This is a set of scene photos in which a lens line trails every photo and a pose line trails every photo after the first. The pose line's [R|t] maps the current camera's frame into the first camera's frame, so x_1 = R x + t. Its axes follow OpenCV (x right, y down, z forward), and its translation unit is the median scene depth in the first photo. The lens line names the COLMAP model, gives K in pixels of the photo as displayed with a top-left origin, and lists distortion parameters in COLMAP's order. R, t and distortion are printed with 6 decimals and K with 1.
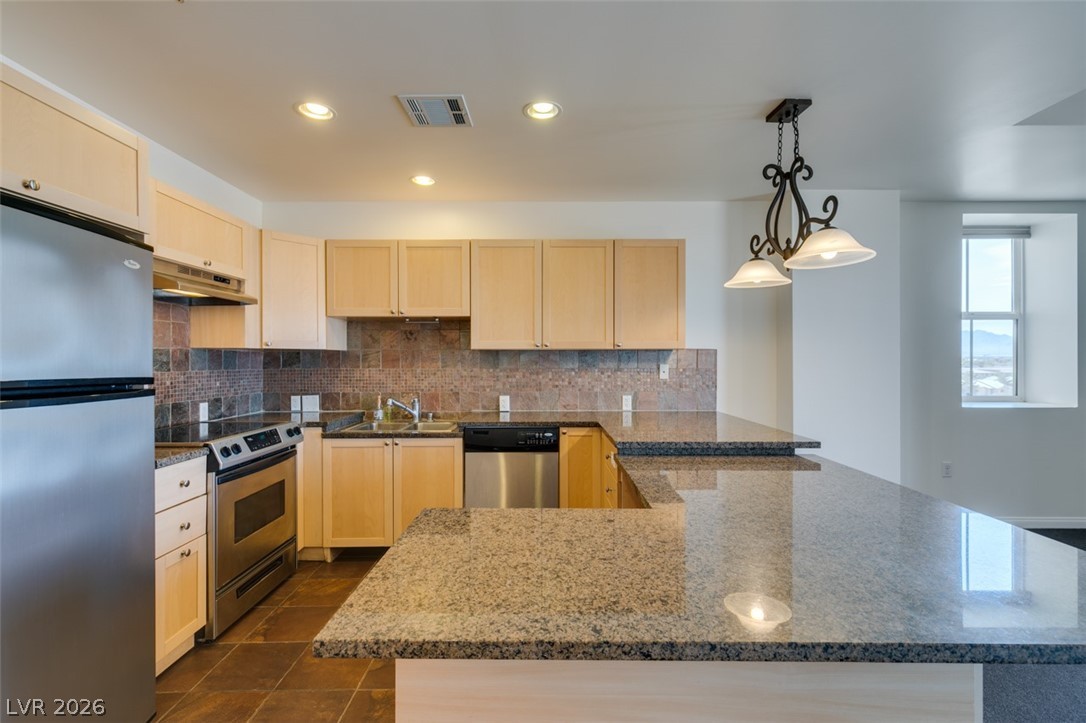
lens RADIAL K [[485.6, 0, 541.8], [0, 485.6, 359.0], [0, 0, 1]] dist [0.004533, -0.000341]
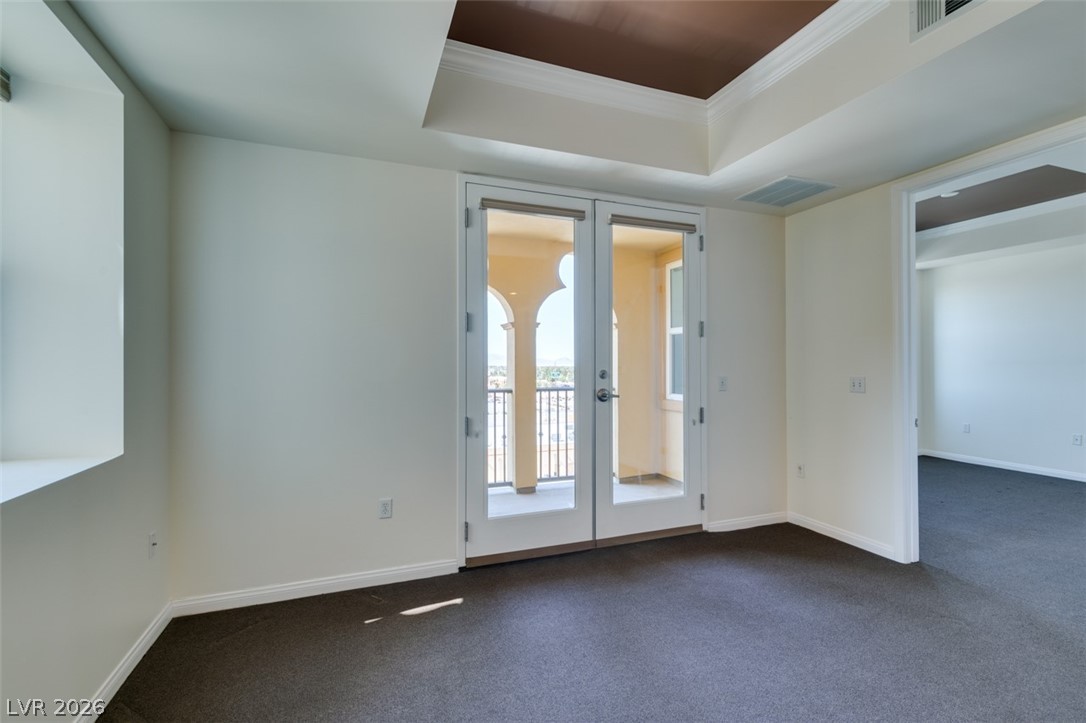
lens RADIAL K [[485.6, 0, 541.8], [0, 485.6, 359.0], [0, 0, 1]] dist [0.004533, -0.000341]
pose [[-0.358206, 0.007160, 0.933615, 0.443405], [0.000754, 0.999972, -0.007379, -0.002040], [-0.933642, -0.001939, -0.358201, 0.782134]]
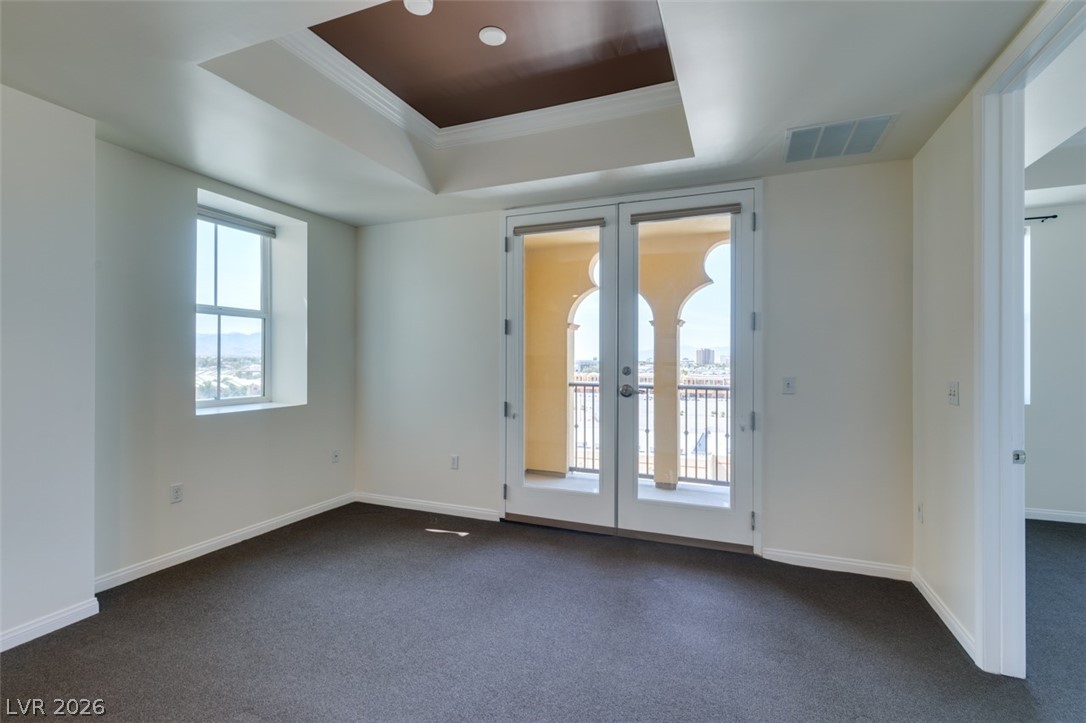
lens RADIAL K [[492.0, 0, 542.3], [0, 492.0, 358.4], [0, 0, 1]] dist [0.003108, 0.000555]
pose [[0.376099, 0.004226, 0.926570, 0.301769], [-0.004468, 0.999986, -0.002748, -0.000393], [-0.926569, -0.003106, 0.376112, 0.119634]]
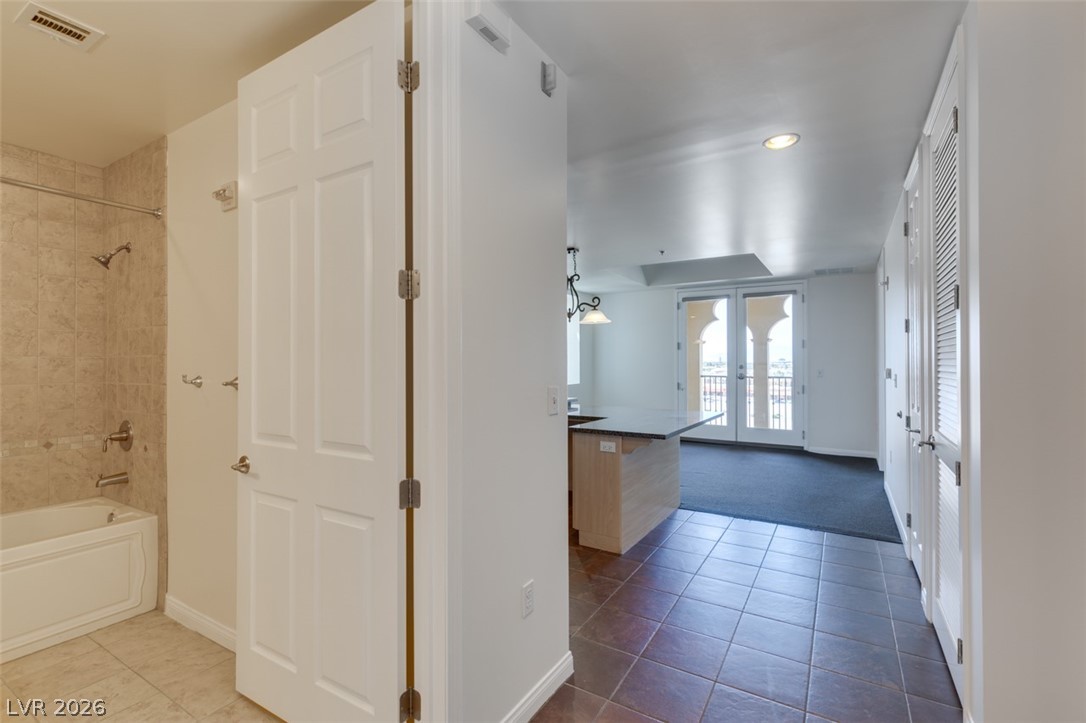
lens RADIAL K [[492.0, 0, 542.3], [0, 492.0, 358.4], [0, 0, 1]] dist [0.003108, 0.000555]
pose [[0.527681, 0.003832, 0.849434, -0.942898], [0.001343, 0.999985, -0.005346, -0.005114], [-0.849442, 0.003961, 0.527668, -0.052307]]
